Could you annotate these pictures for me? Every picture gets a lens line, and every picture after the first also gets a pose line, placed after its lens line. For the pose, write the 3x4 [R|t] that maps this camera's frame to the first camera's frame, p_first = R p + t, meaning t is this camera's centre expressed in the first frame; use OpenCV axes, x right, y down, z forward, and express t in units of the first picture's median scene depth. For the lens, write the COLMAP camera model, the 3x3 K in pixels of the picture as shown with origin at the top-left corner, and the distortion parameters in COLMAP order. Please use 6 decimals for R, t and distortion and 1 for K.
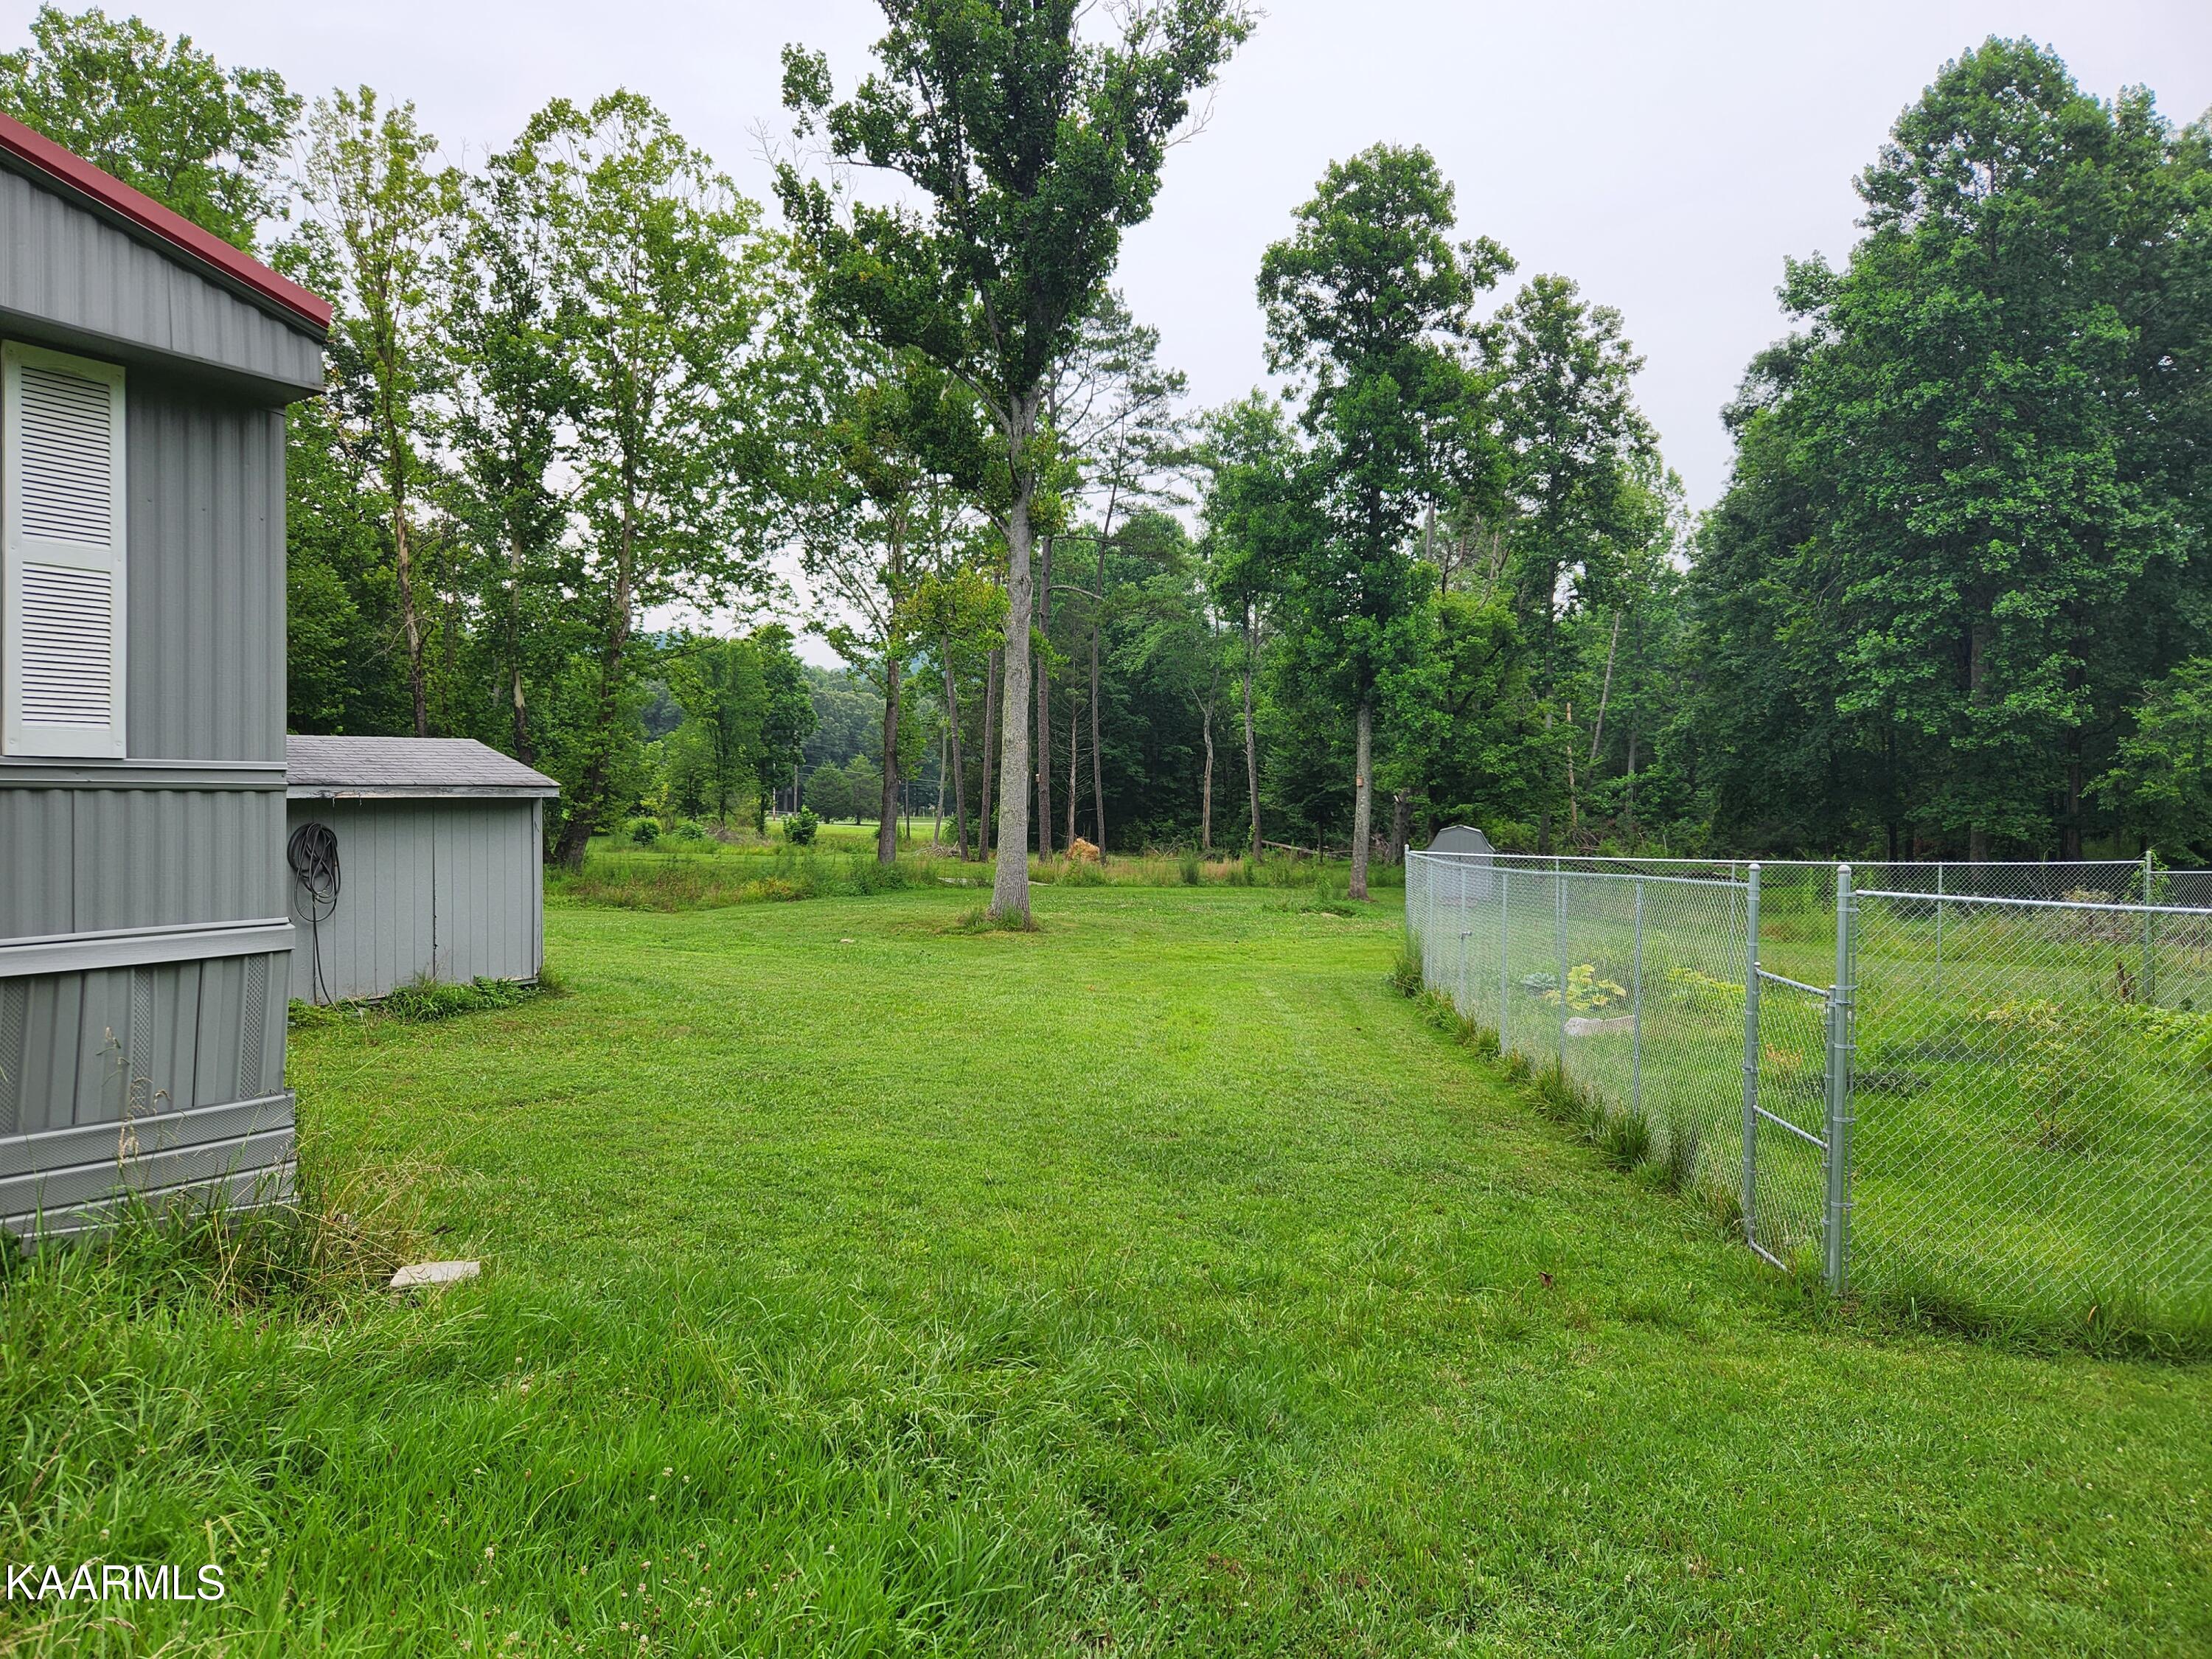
lens RADIAL K [[1476.9, 0, 1106.0], [0, 1476.9, 829.5], [0, 0, 1]] dist [0.068896, -0.052420]
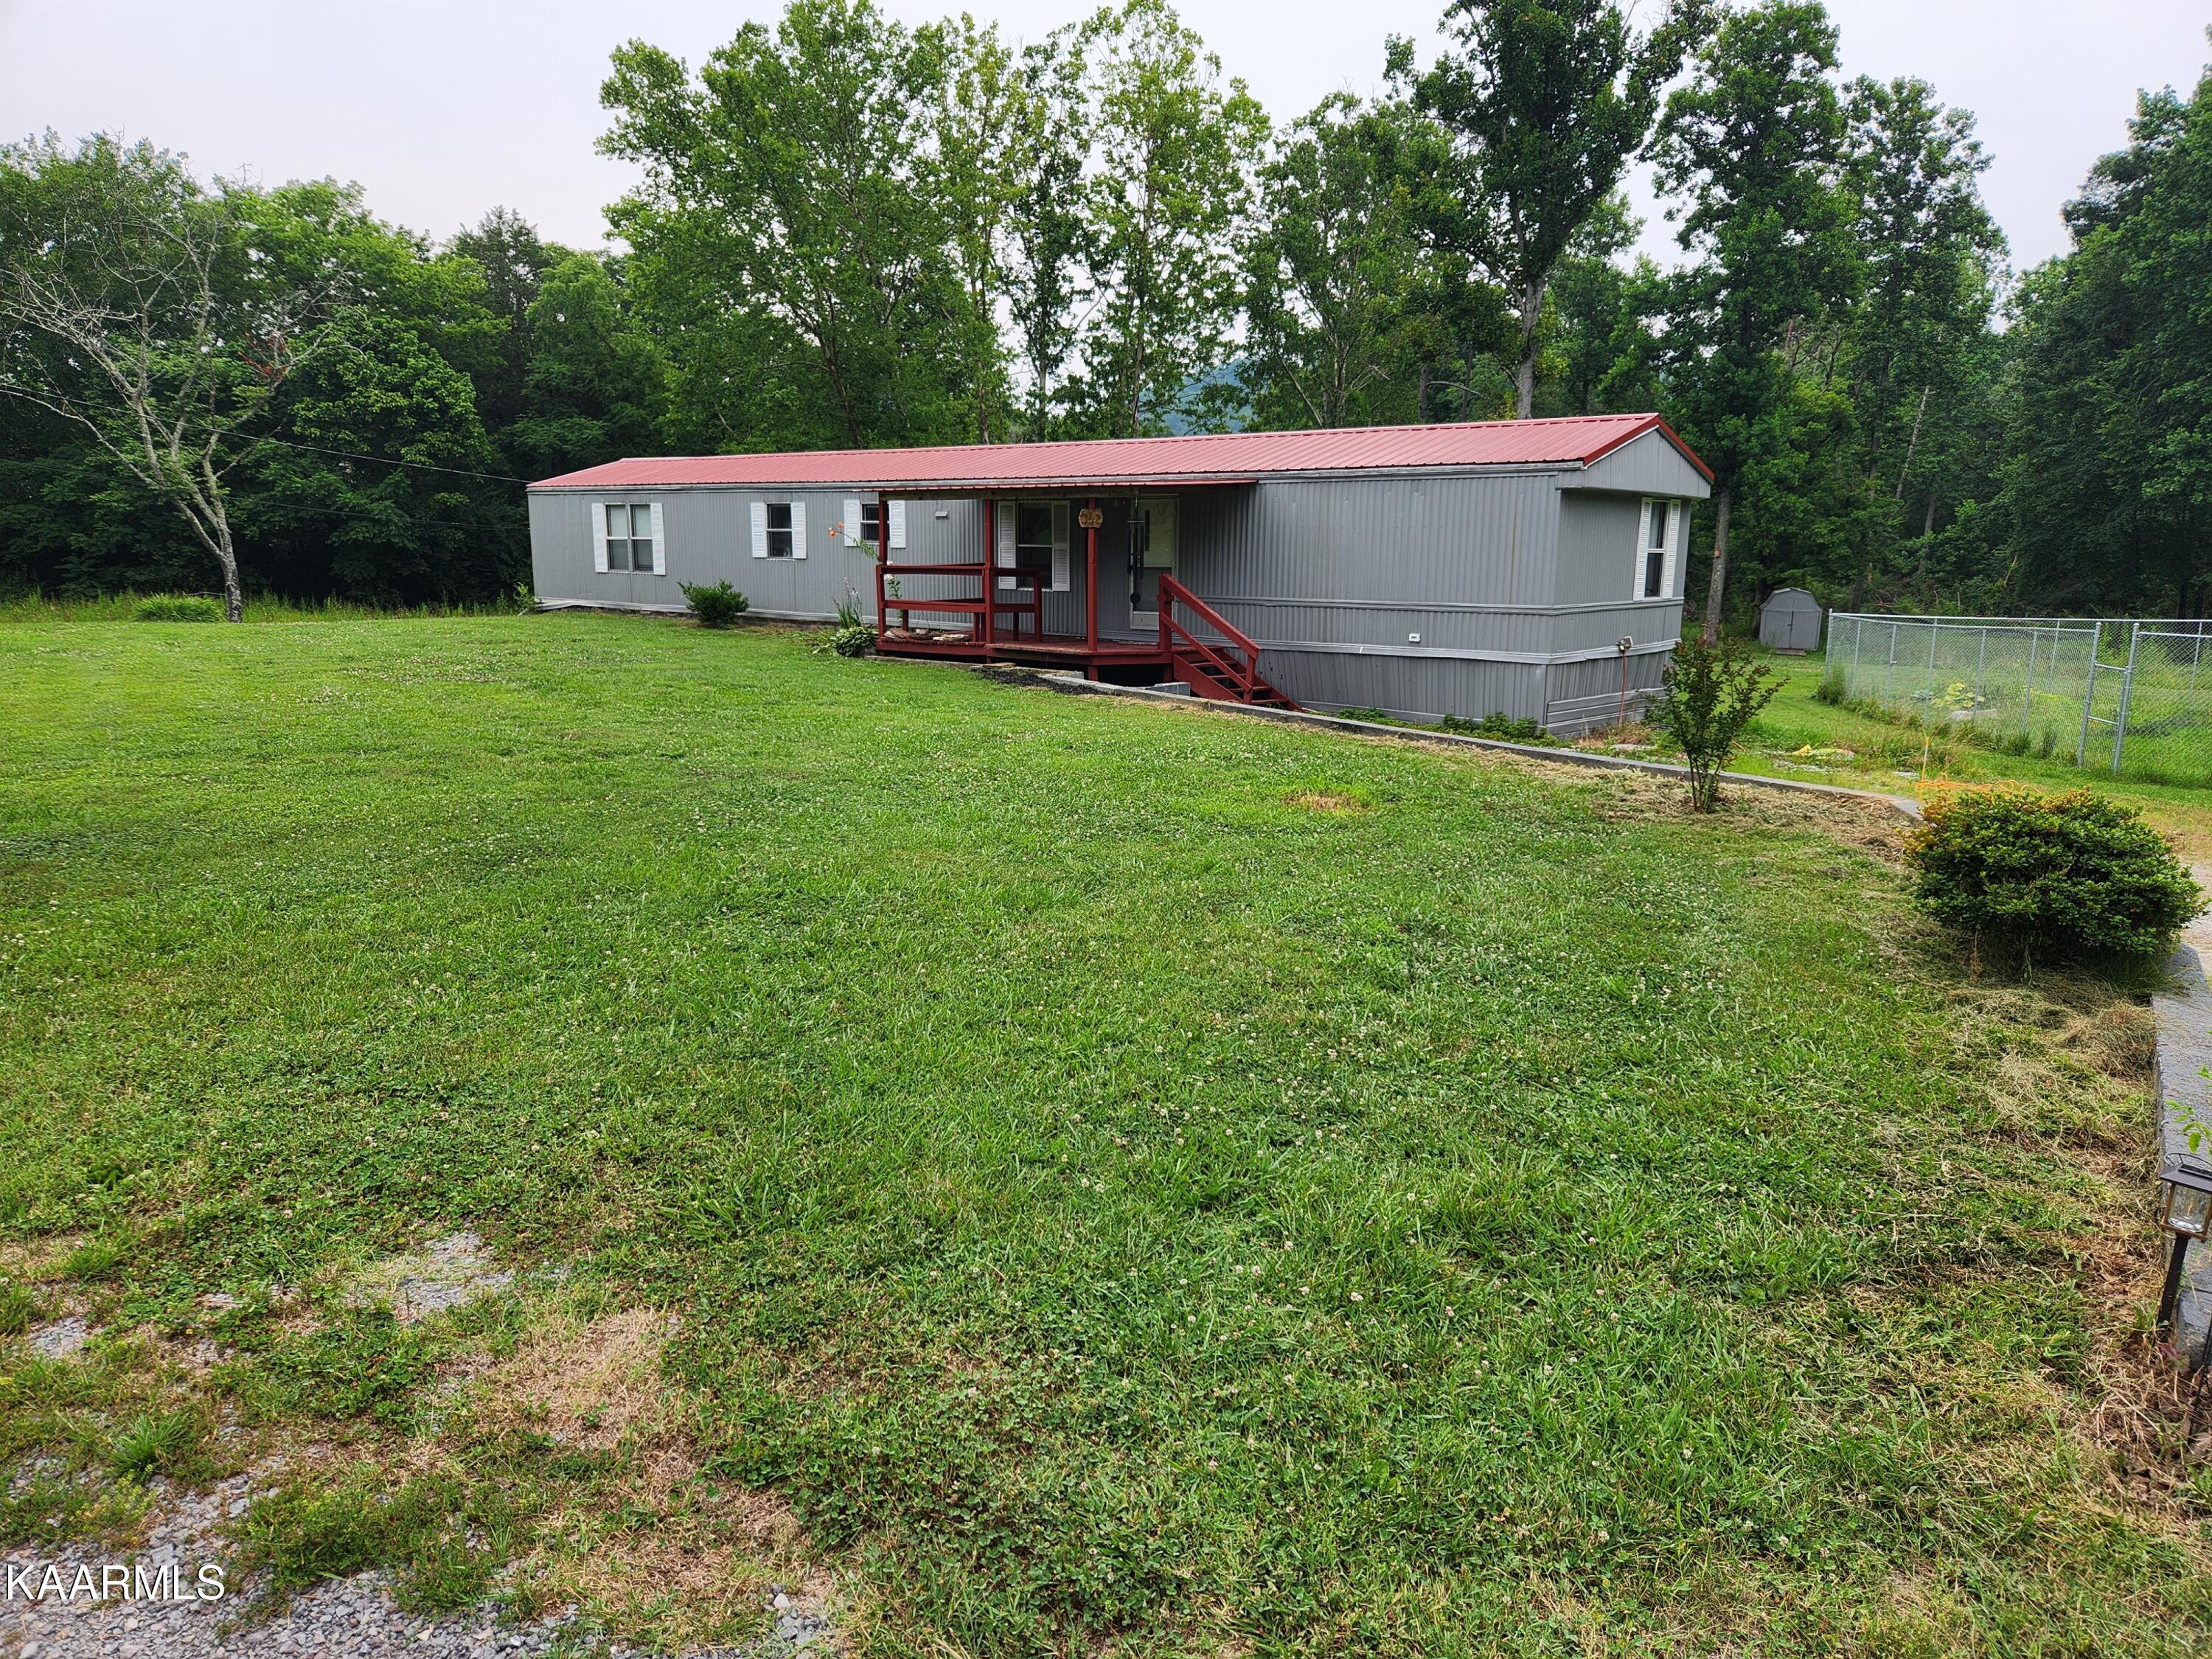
lens RADIAL K [[1492.4, 0, 1107.2], [0, 1492.4, 844.0], [0, 0, 1]] dist [0.055685, -0.040262]
pose [[0.991436, 0.021349, -0.128839, -0.162050], [0.001036, 0.985231, 0.171229, -0.009014], [0.130591, -0.169896, 0.976771, -0.326493]]
